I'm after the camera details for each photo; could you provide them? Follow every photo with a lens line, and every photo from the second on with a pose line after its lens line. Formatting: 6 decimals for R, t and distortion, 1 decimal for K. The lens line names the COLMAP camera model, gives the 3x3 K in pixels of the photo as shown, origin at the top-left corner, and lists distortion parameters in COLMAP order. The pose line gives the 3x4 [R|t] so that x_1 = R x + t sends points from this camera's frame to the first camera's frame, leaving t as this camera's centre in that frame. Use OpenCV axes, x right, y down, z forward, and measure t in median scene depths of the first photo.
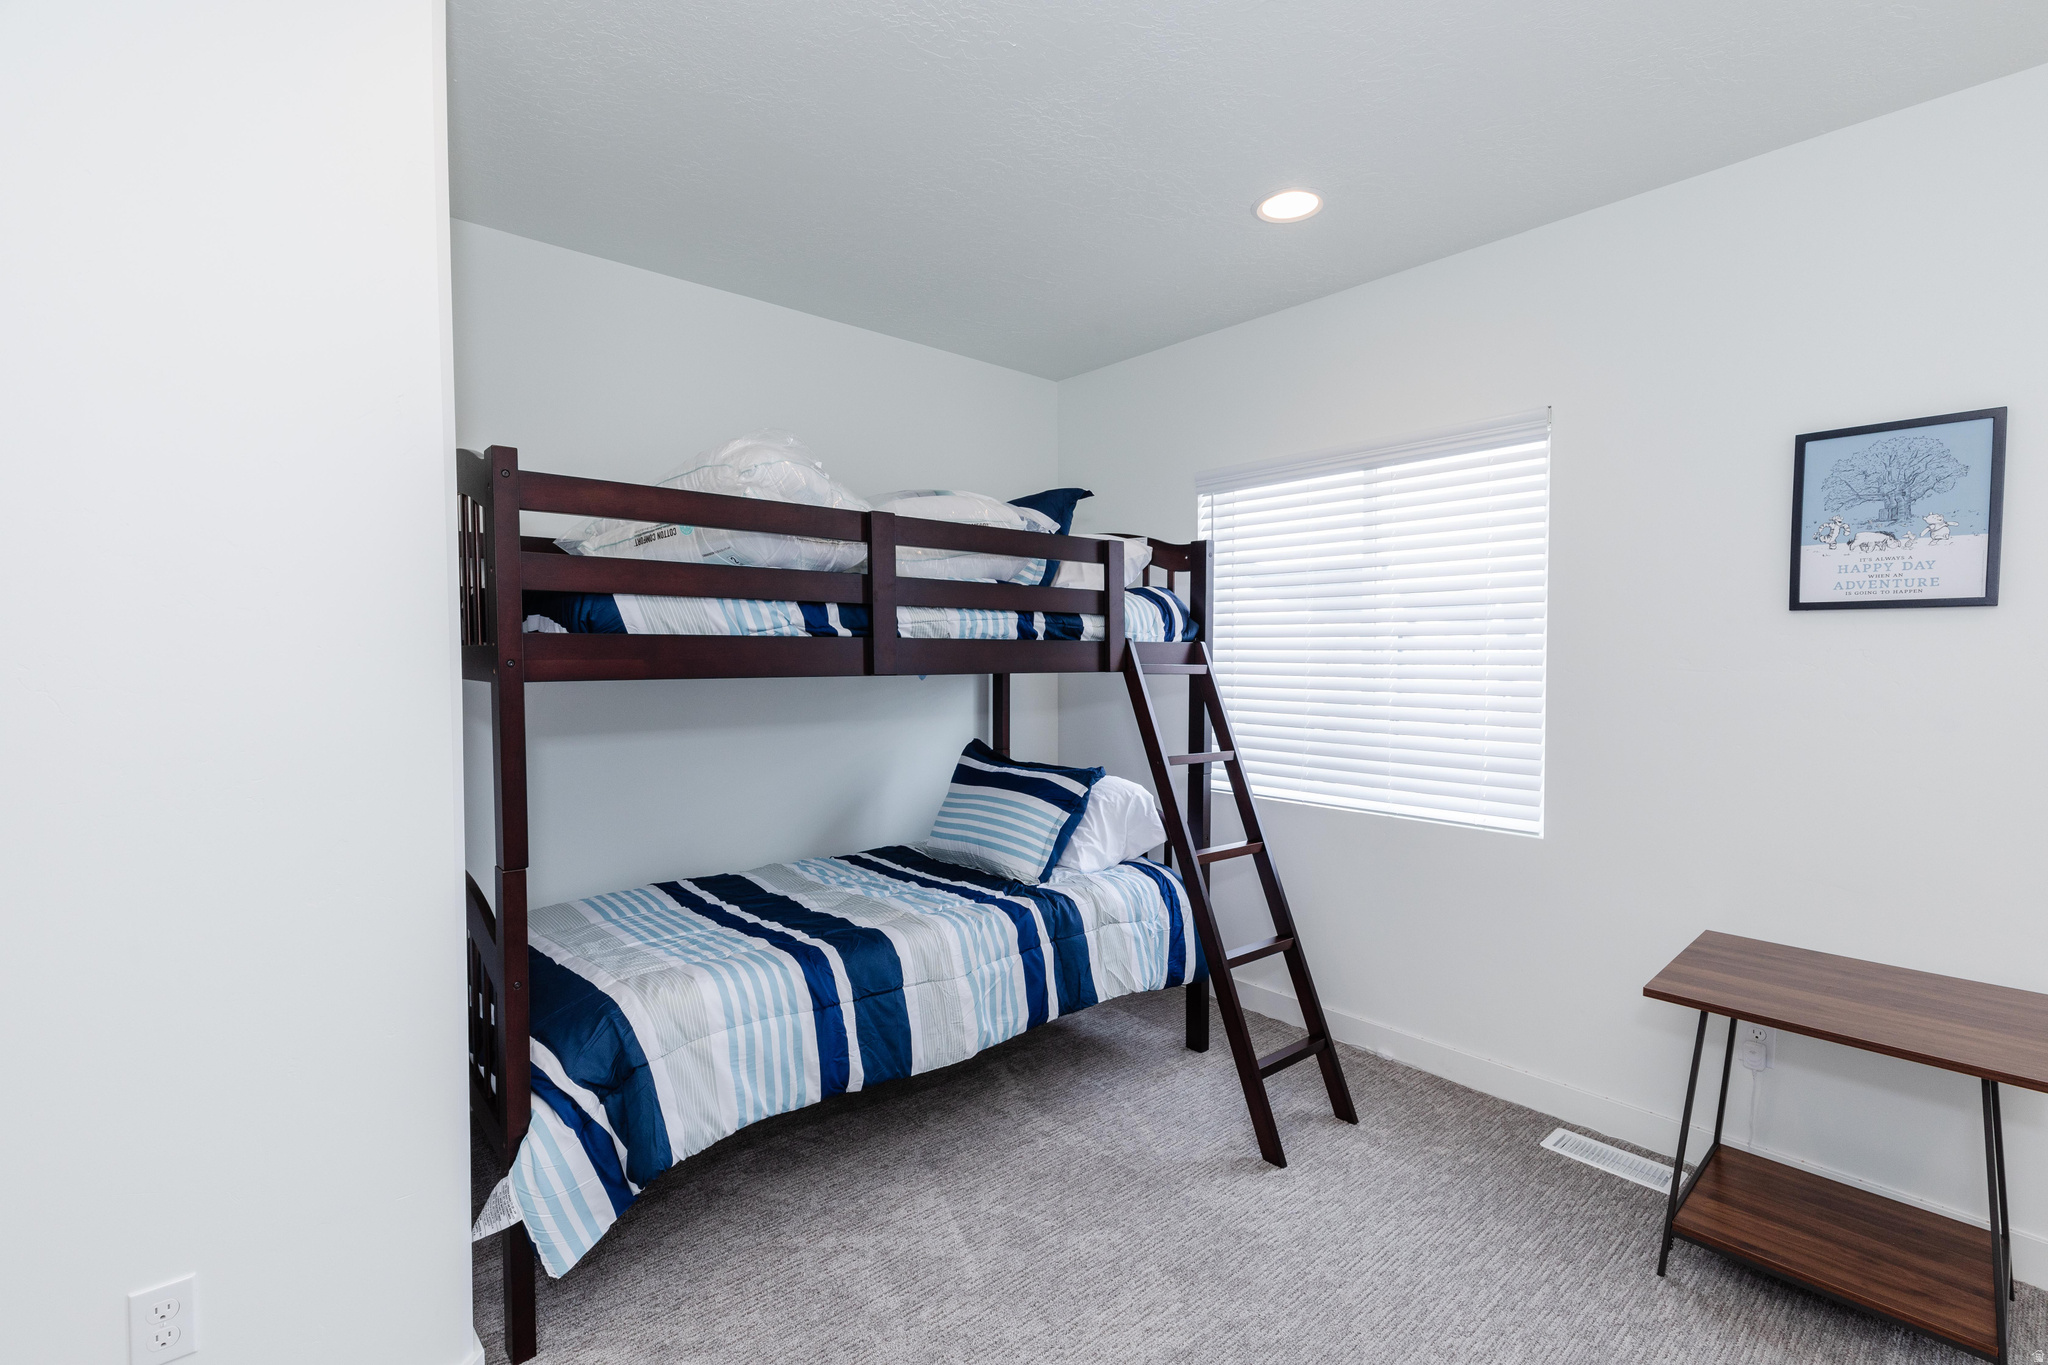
lens RADIAL K [[922.3, 0, 1024.0], [0, 922.3, 682.5], [0, 0, 1]] dist [0.002135, -0.000489]
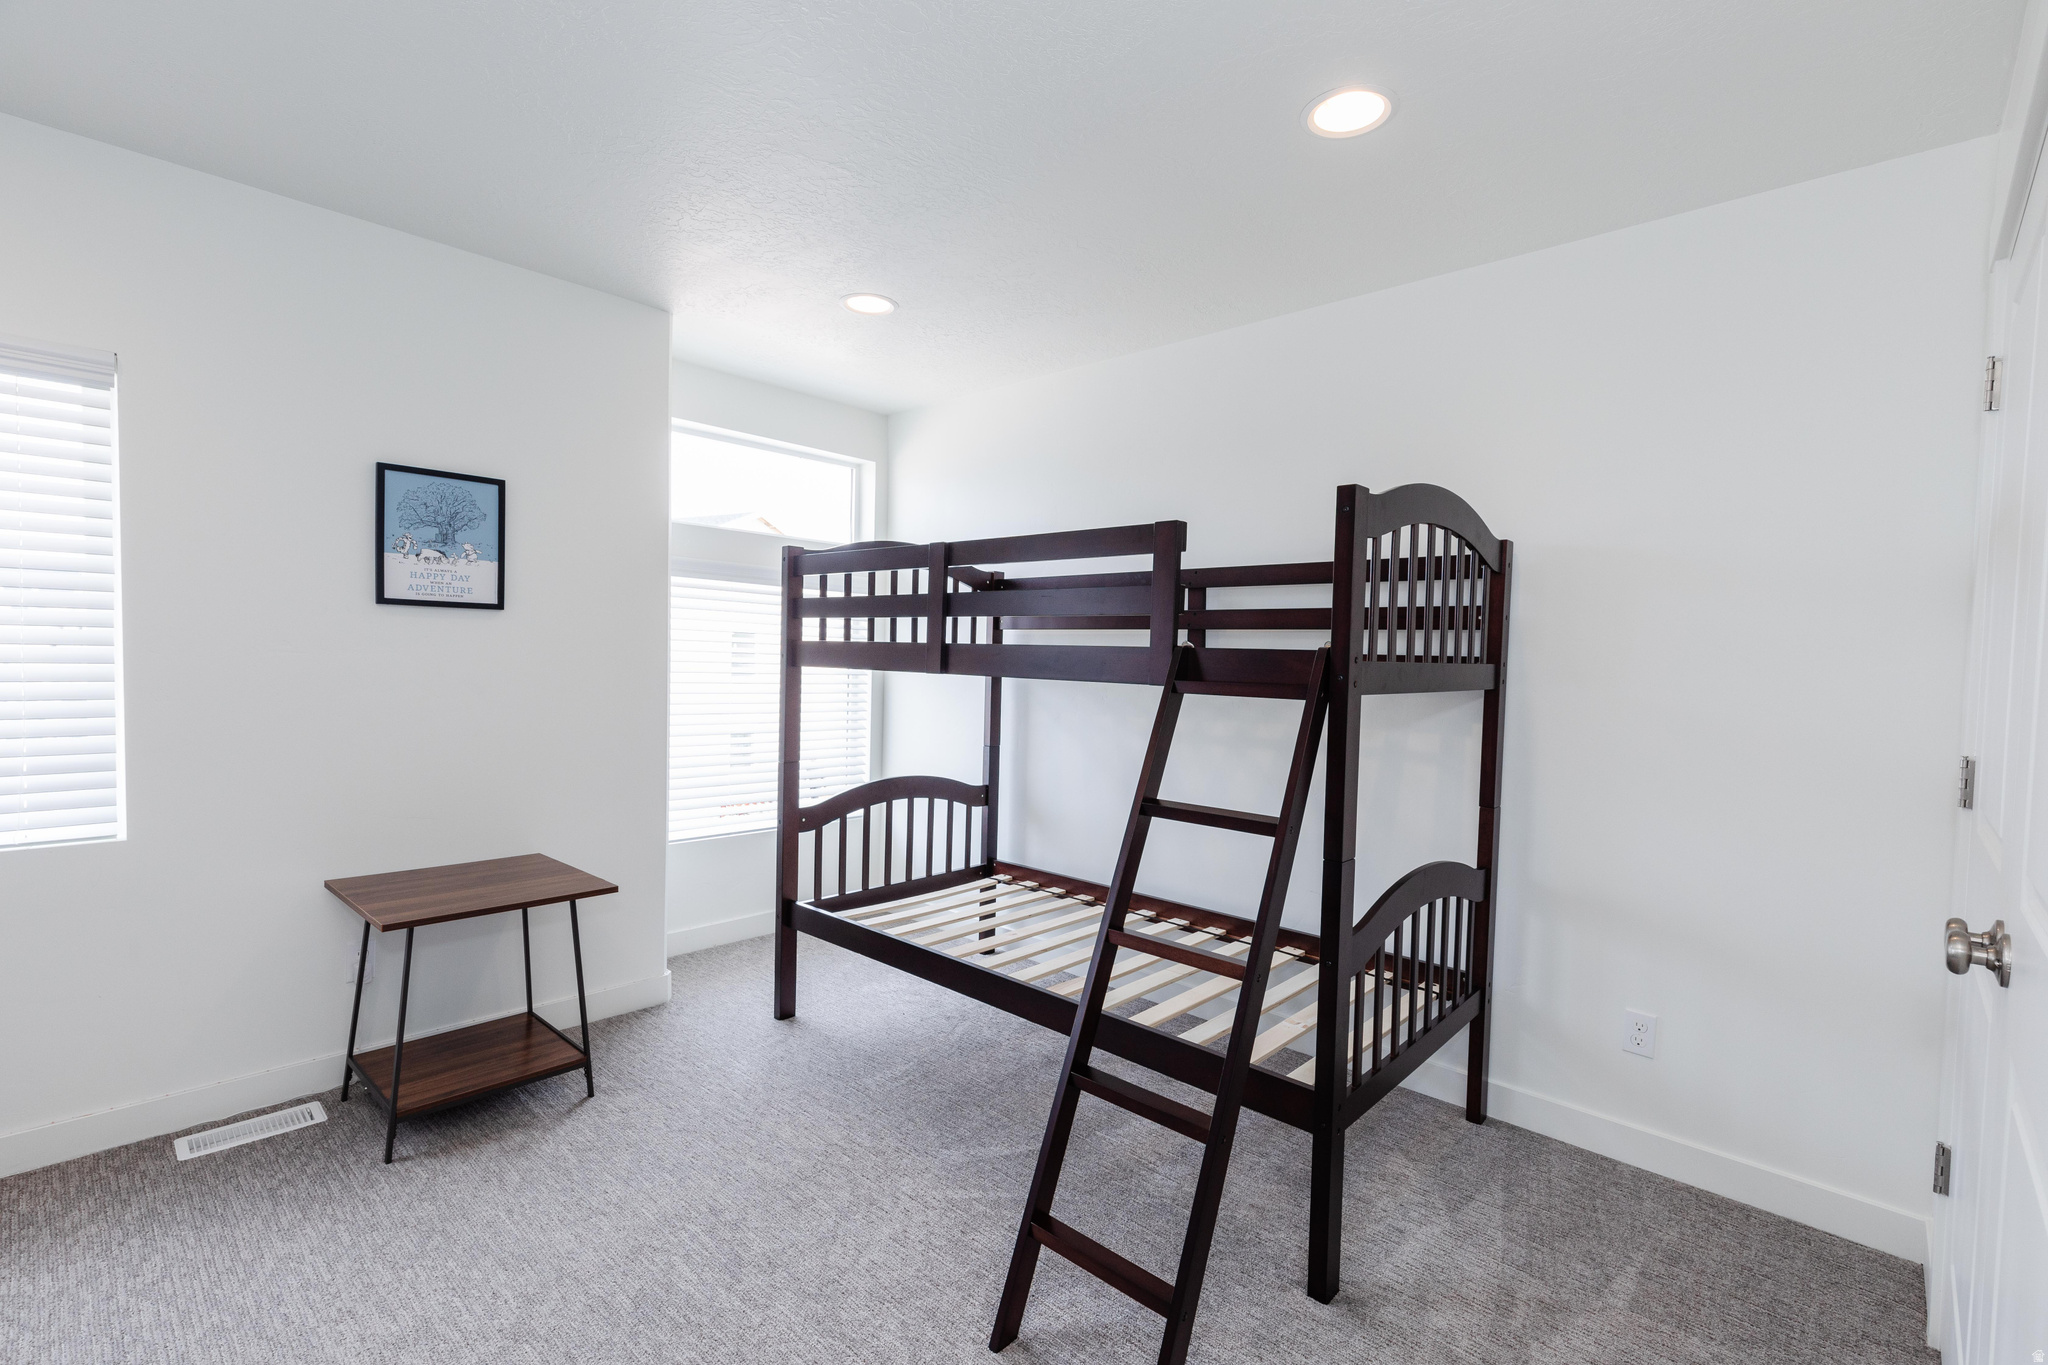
lens RADIAL K [[937.0, 0, 1024.4], [0, 937.0, 696.1], [0, 0, 1]] dist [0.002690, -0.000486]
pose [[-0.107709, -0.047833, 0.993031, -0.482644], [0.007068, 0.998780, 0.048876, -0.009530], [-0.994157, 0.012283, -0.107240, 0.261280]]
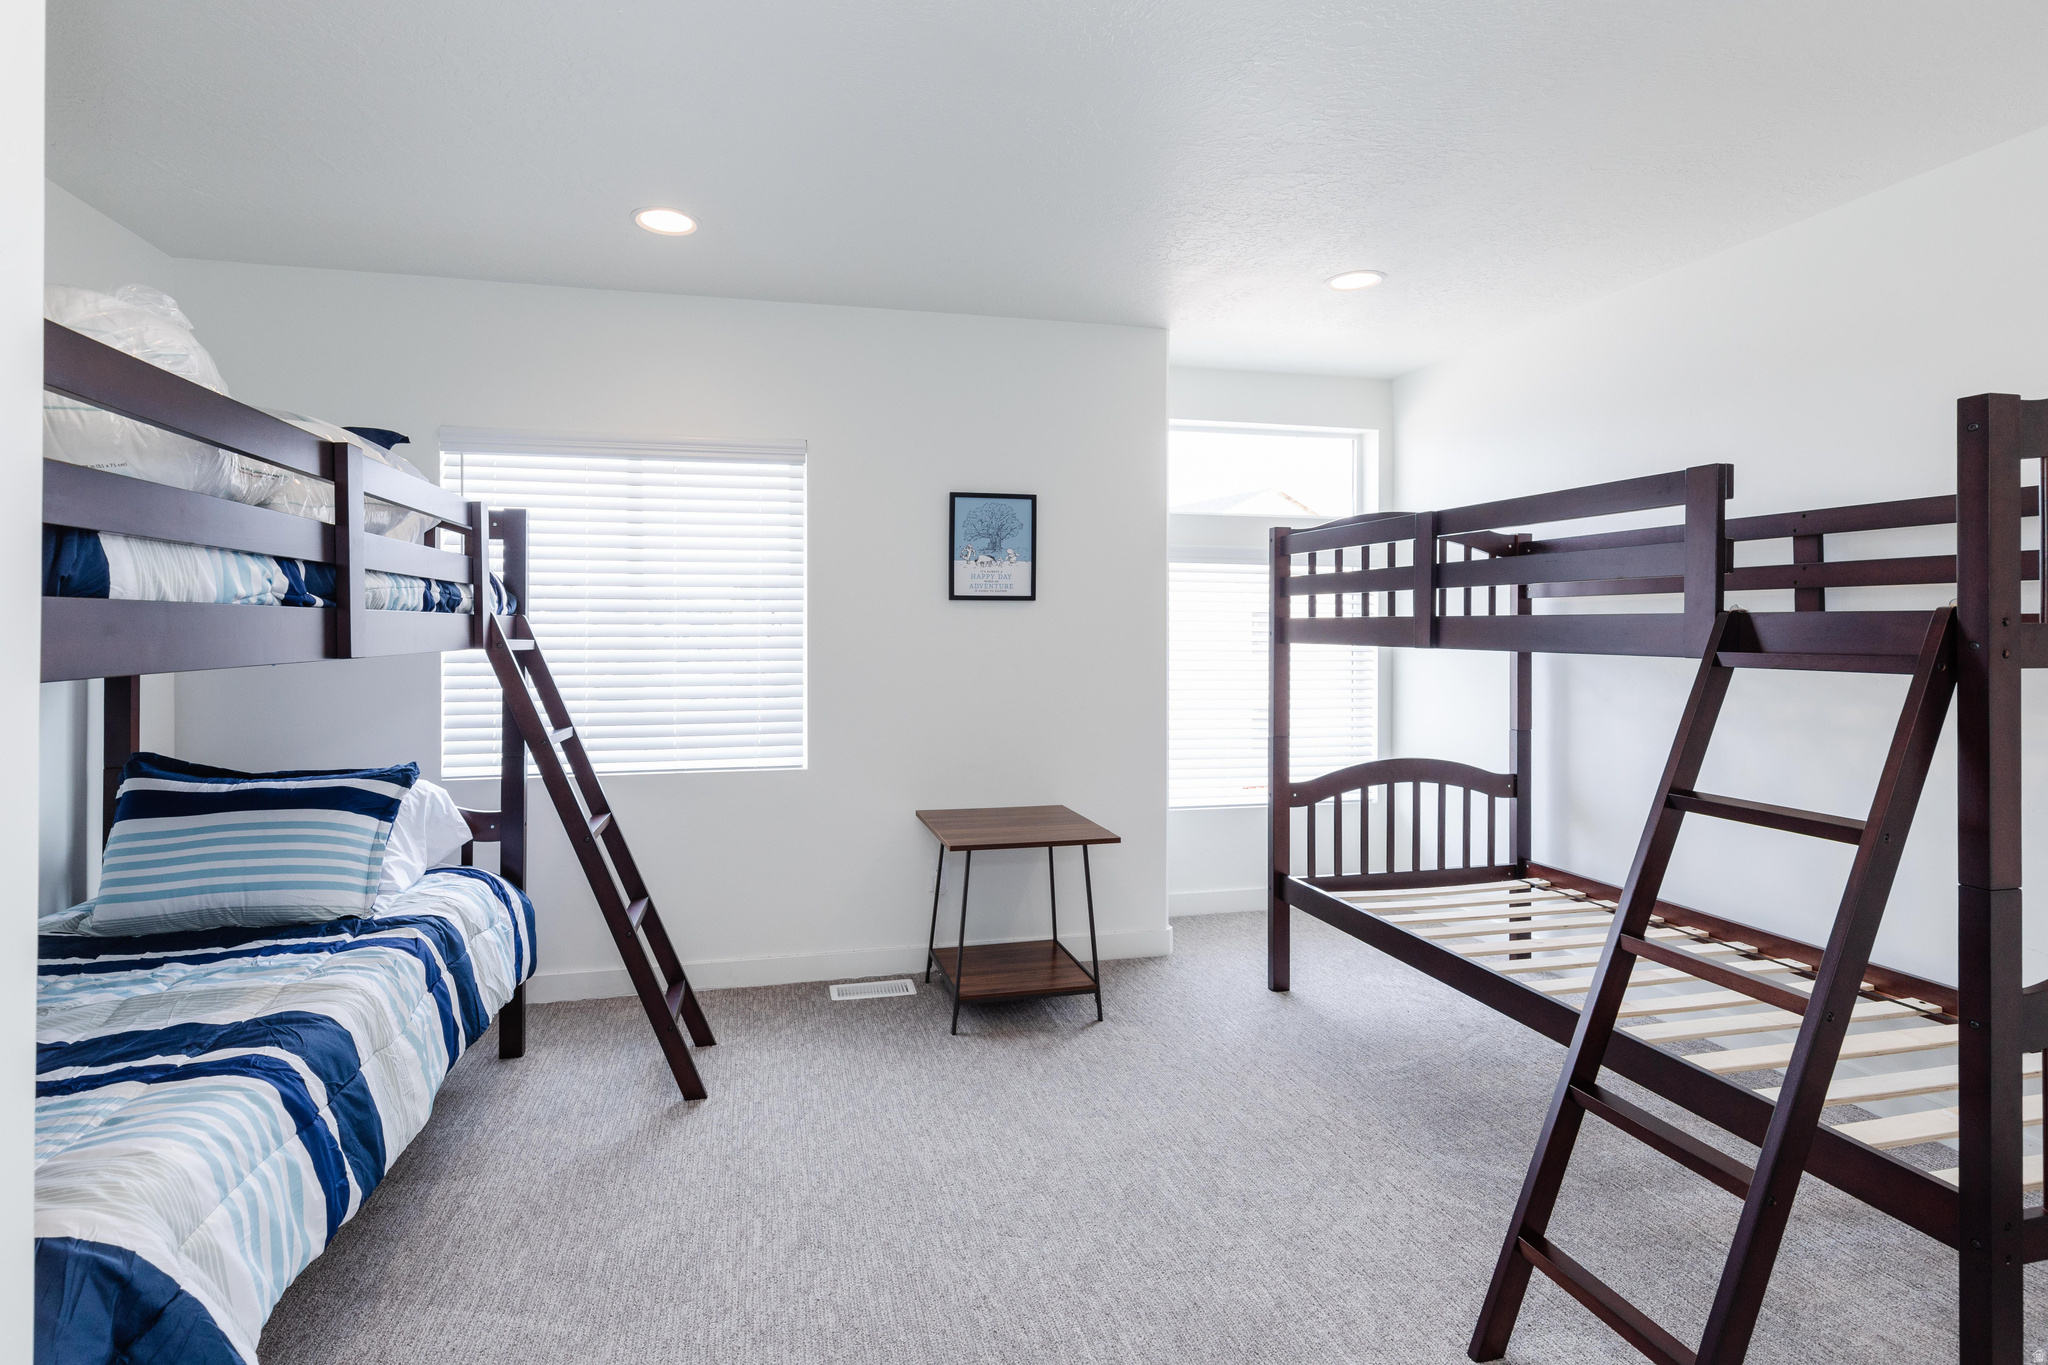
lens RADIAL K [[964.2, 0, 950.4], [0, 964.2, 625.8], [0, 0, 1]] dist [-0.000605, -0.000649]
pose [[0.482248, -0.000650, 0.876034, -0.599450], [0.029700, 0.999437, -0.015609, -0.006778], [-0.875531, 0.033546, 0.481996, 0.182387]]
